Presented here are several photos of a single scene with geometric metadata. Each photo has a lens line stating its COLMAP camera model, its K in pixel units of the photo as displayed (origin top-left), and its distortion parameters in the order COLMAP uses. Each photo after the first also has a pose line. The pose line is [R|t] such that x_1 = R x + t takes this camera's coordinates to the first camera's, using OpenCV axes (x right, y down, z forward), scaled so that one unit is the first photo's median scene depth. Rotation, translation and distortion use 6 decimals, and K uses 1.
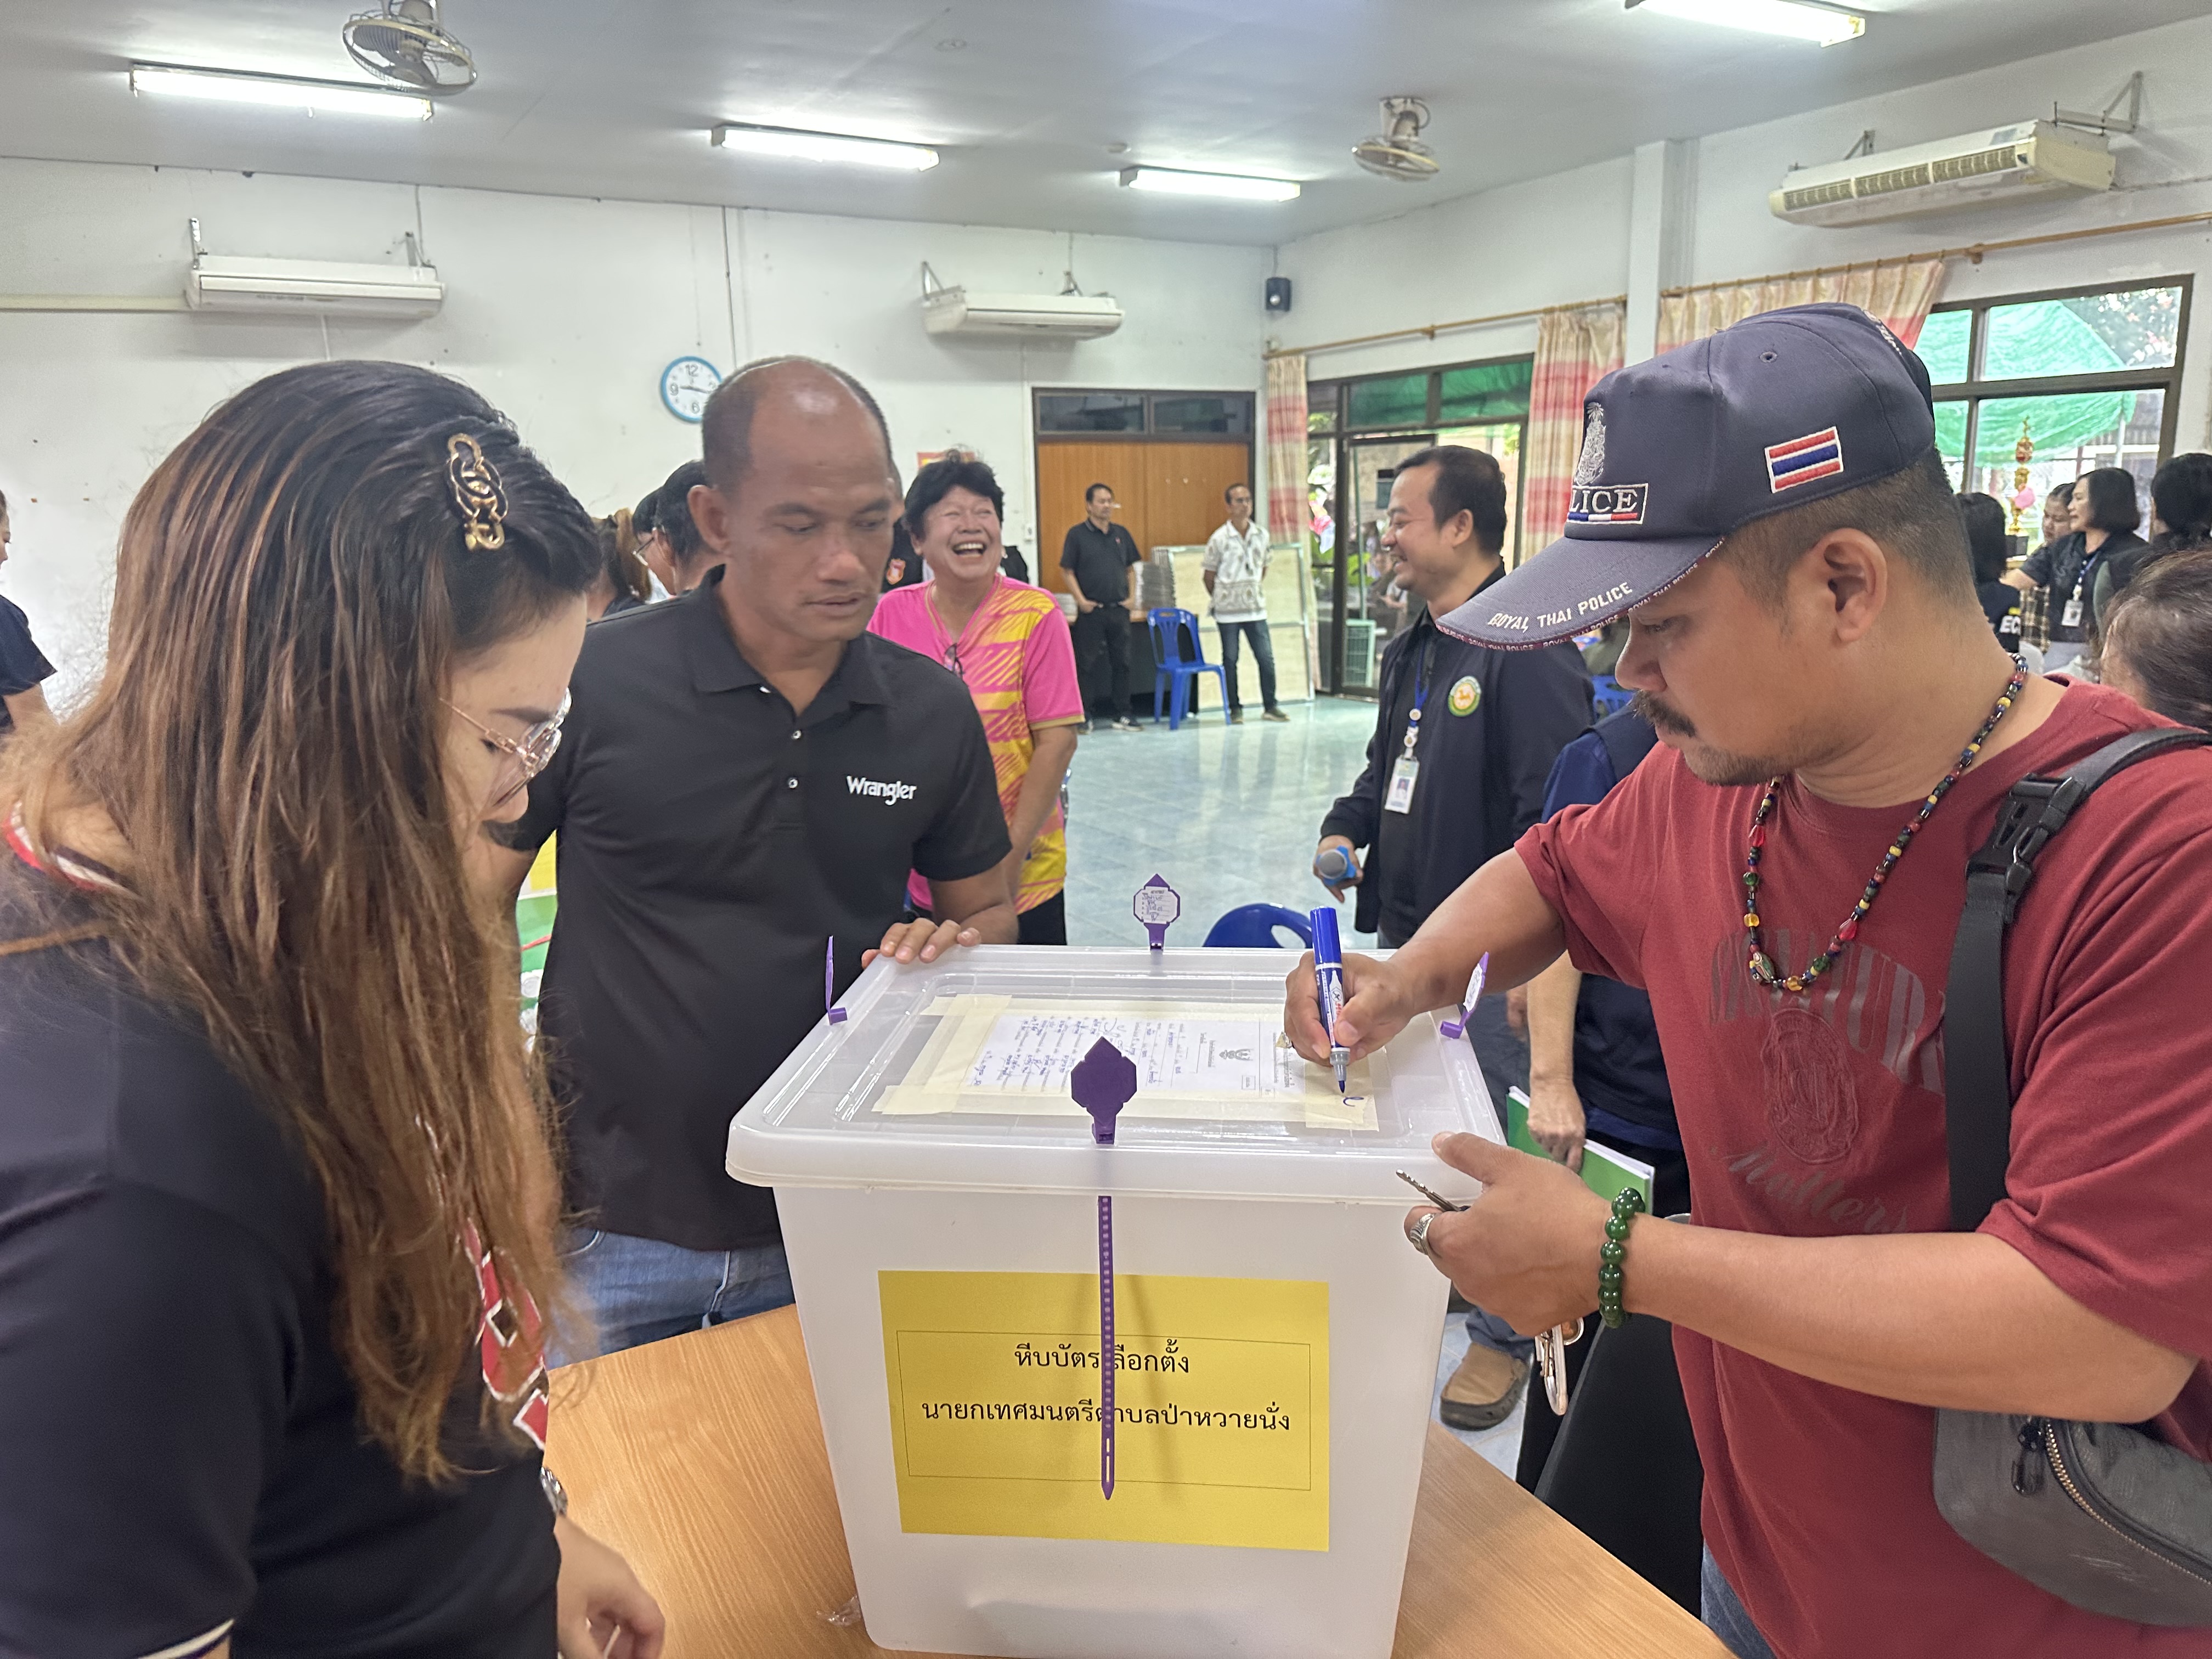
lens RADIAL K [[1556.0, 0, 1106.3], [0, 1556.0, 857.4], [0, 0, 1]] dist [0.018727, -0.032760]
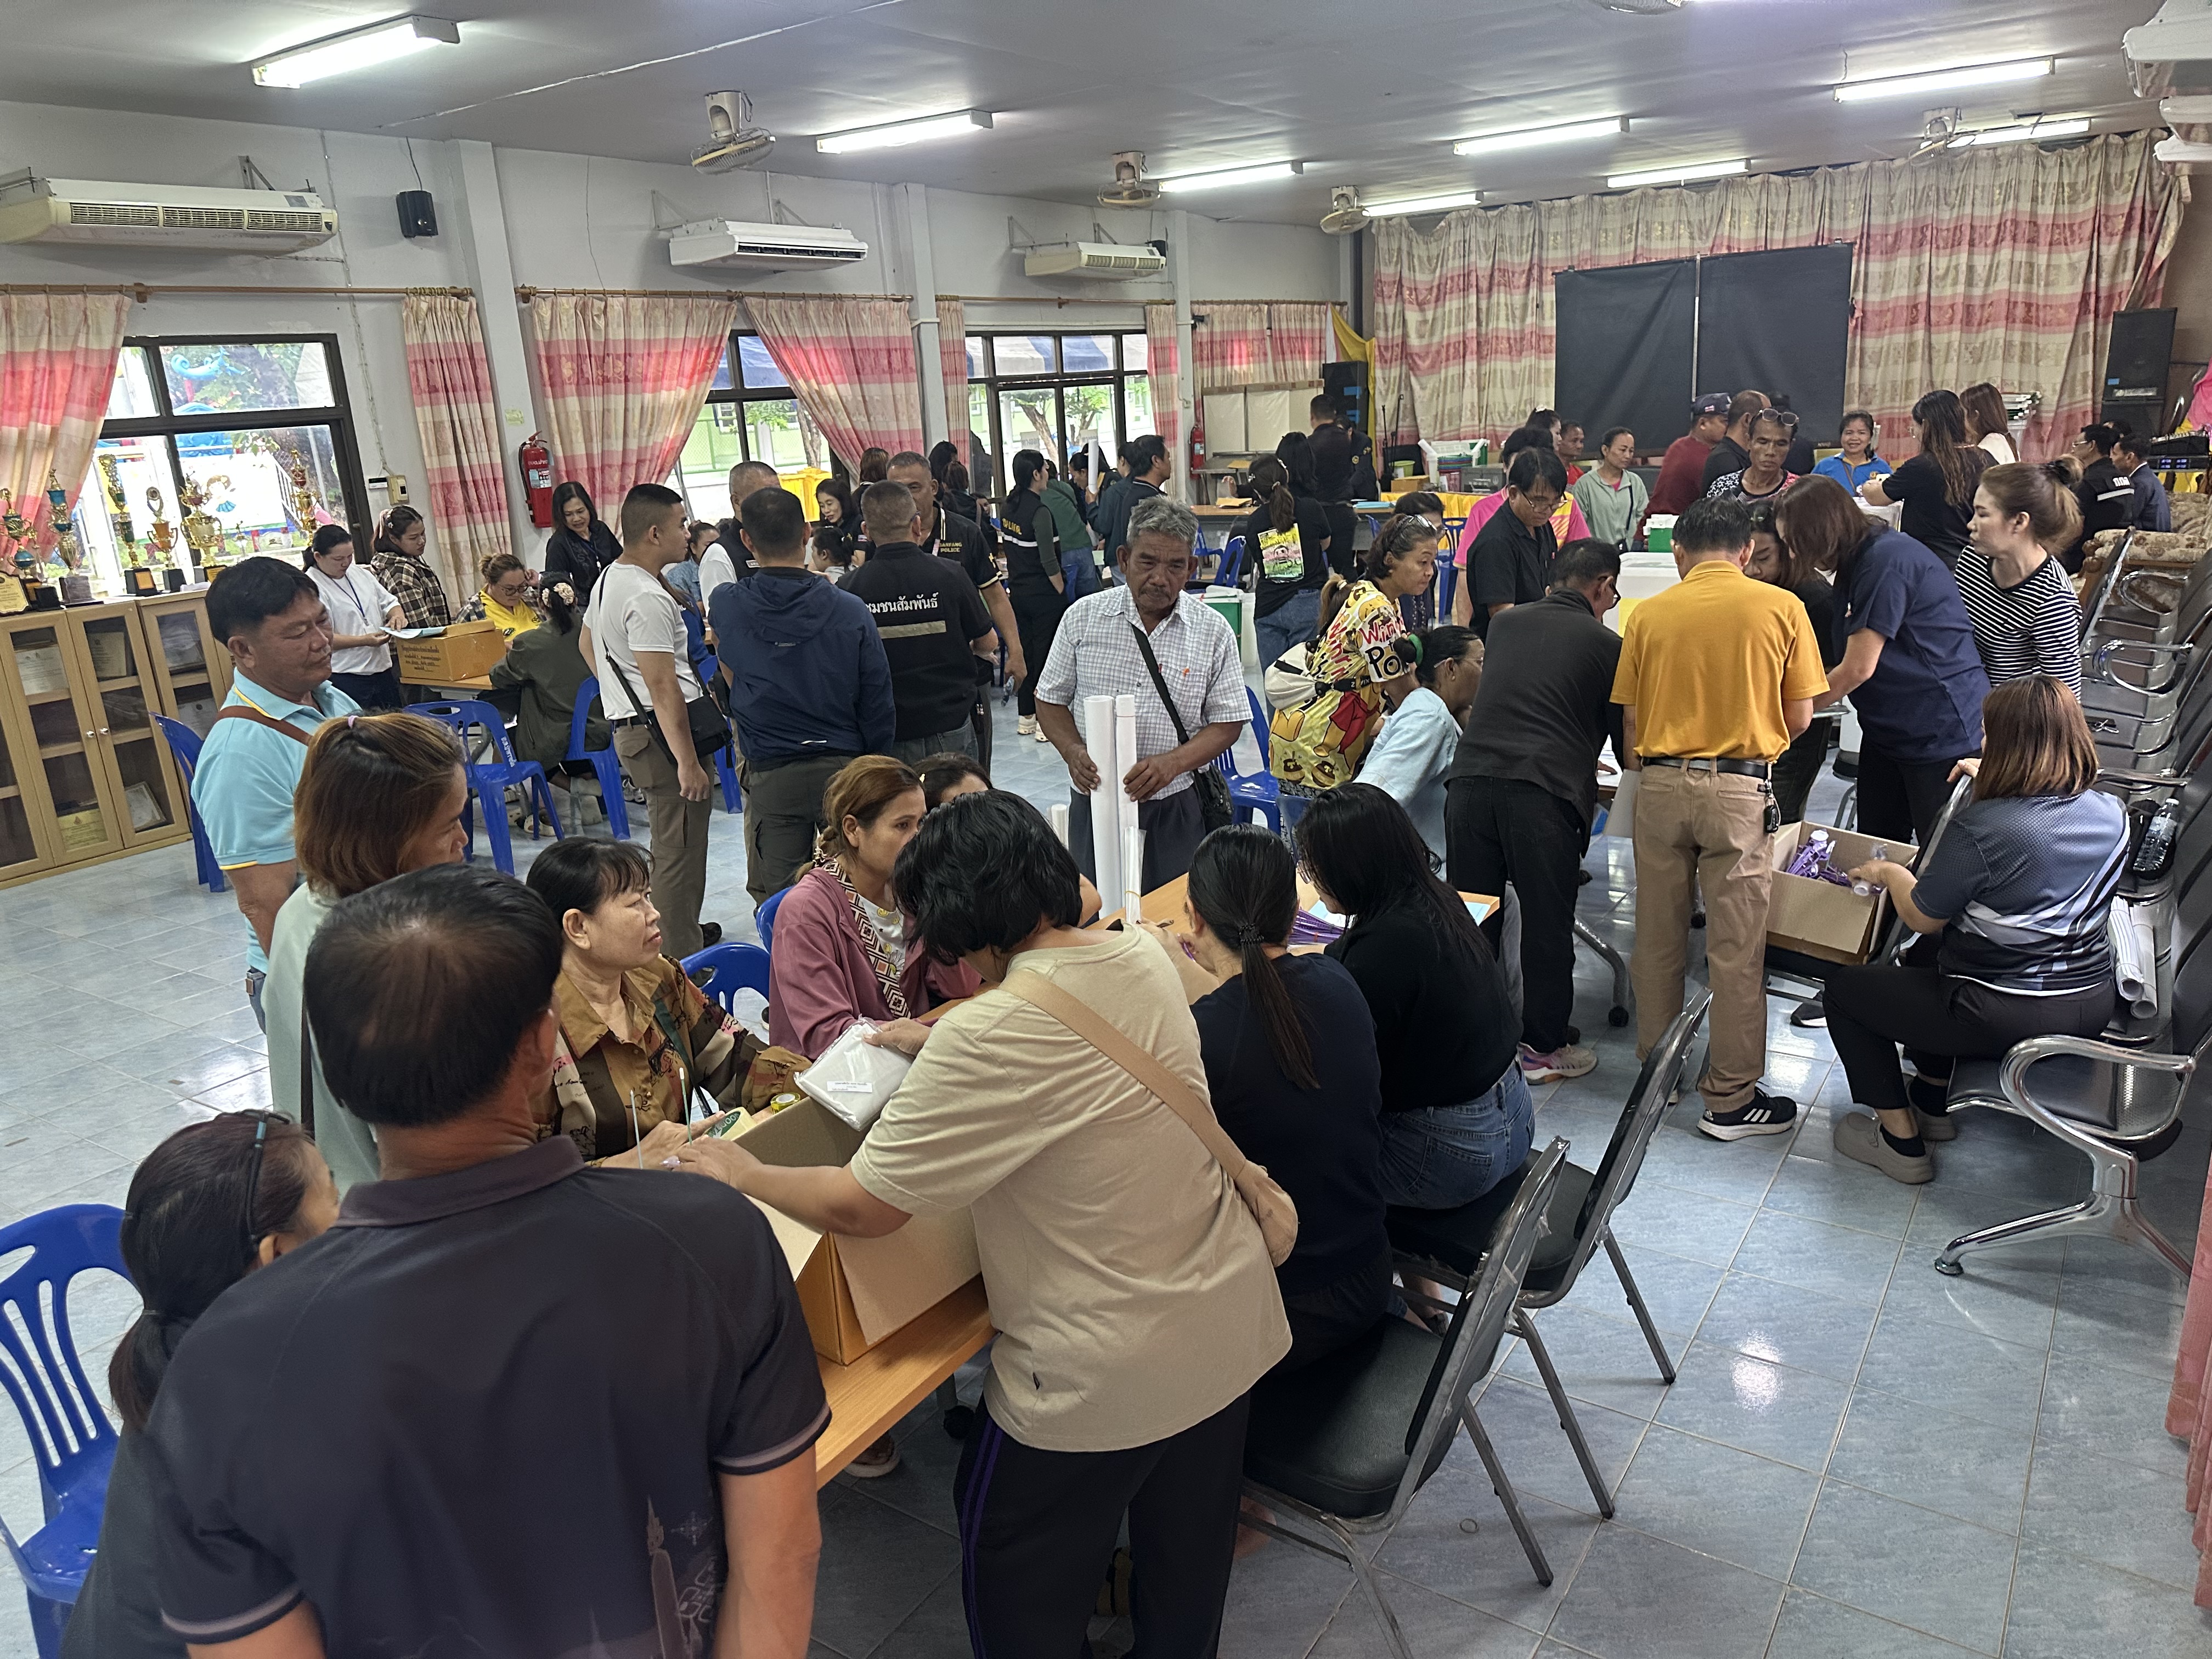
lens RADIAL K [[1538.7, 0, 1106.0], [0, 1538.7, 829.5], [0, 0, 1]] dist [0.039737, -0.051748]
pose [[-0.436632, -0.189260, 0.879508, -0.579809], [0.288359, 0.896599, 0.336094, -0.195964], [-0.852175, 0.400363, -0.336909, 0.803213]]
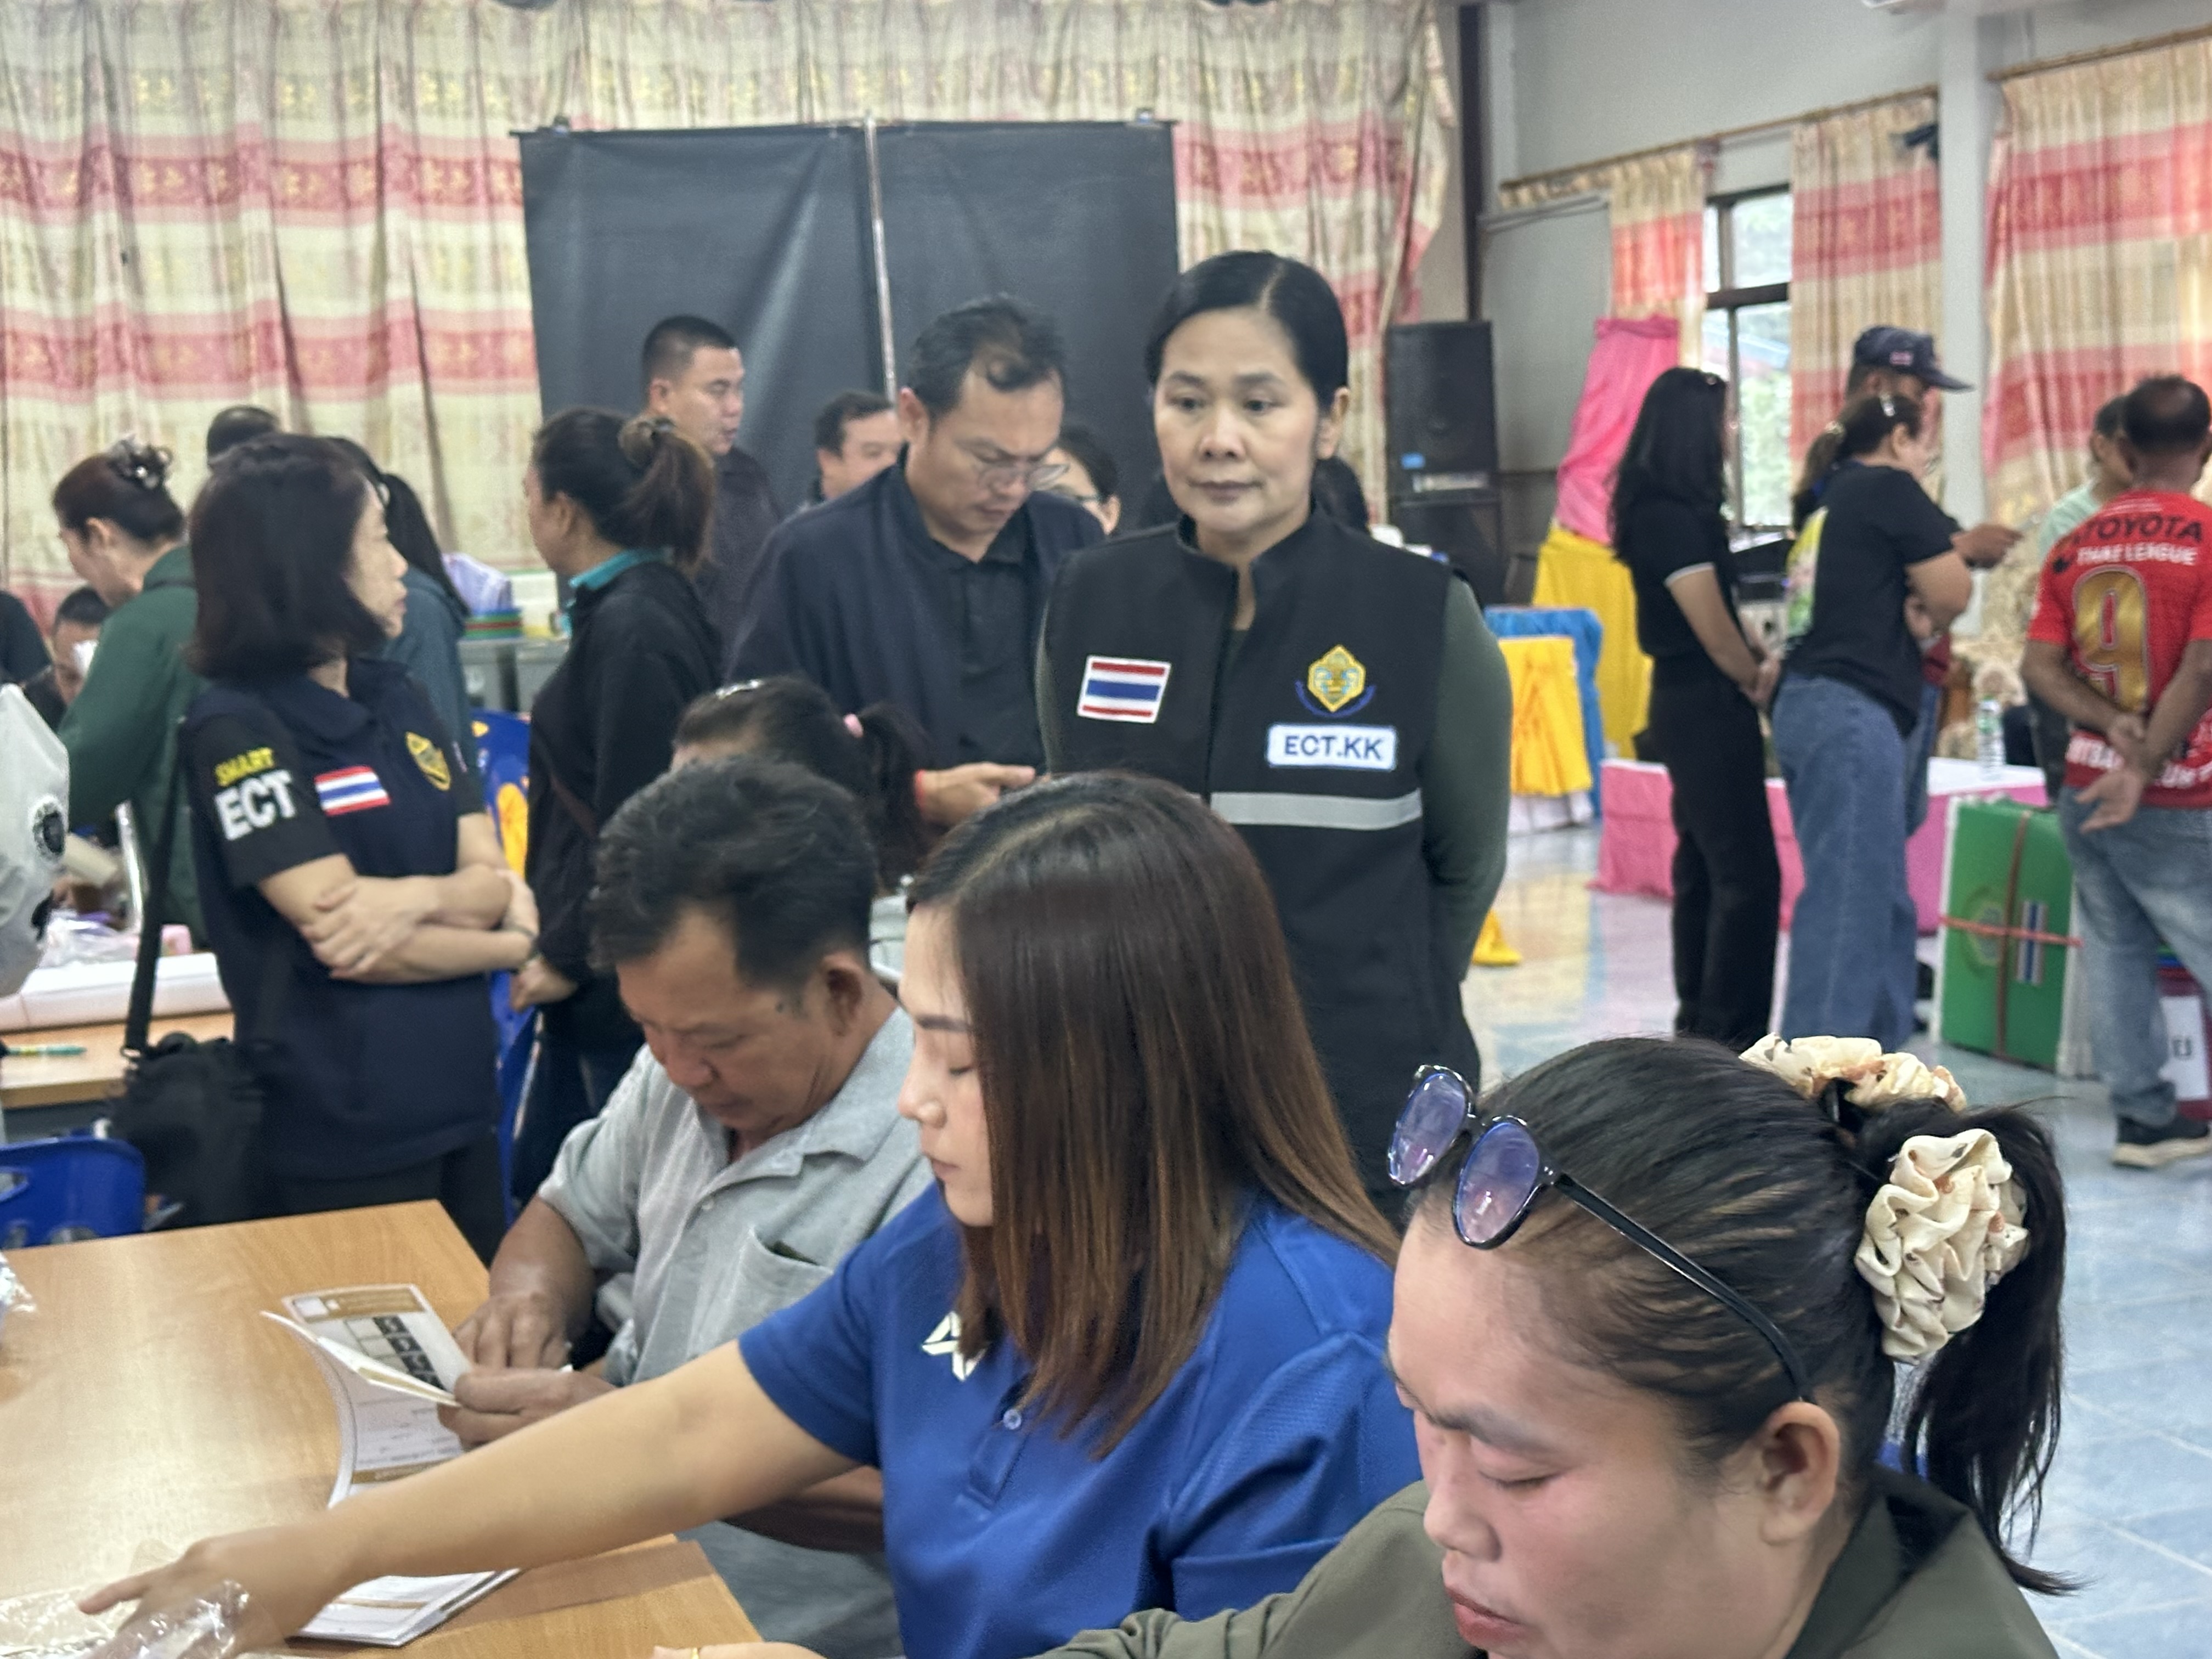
lens RADIAL K [[3413.4, 0, 1106.0], [0, 3413.4, 829.5], [0, 0, 1]] dist [0.063234, 0.089052]
pose [[-0.975465, 0.058275, 0.212300, 0.223052], [0.128194, 0.934332, 0.332550, -0.199170], [-0.178980, 0.351607, -0.918879, 0.893293]]
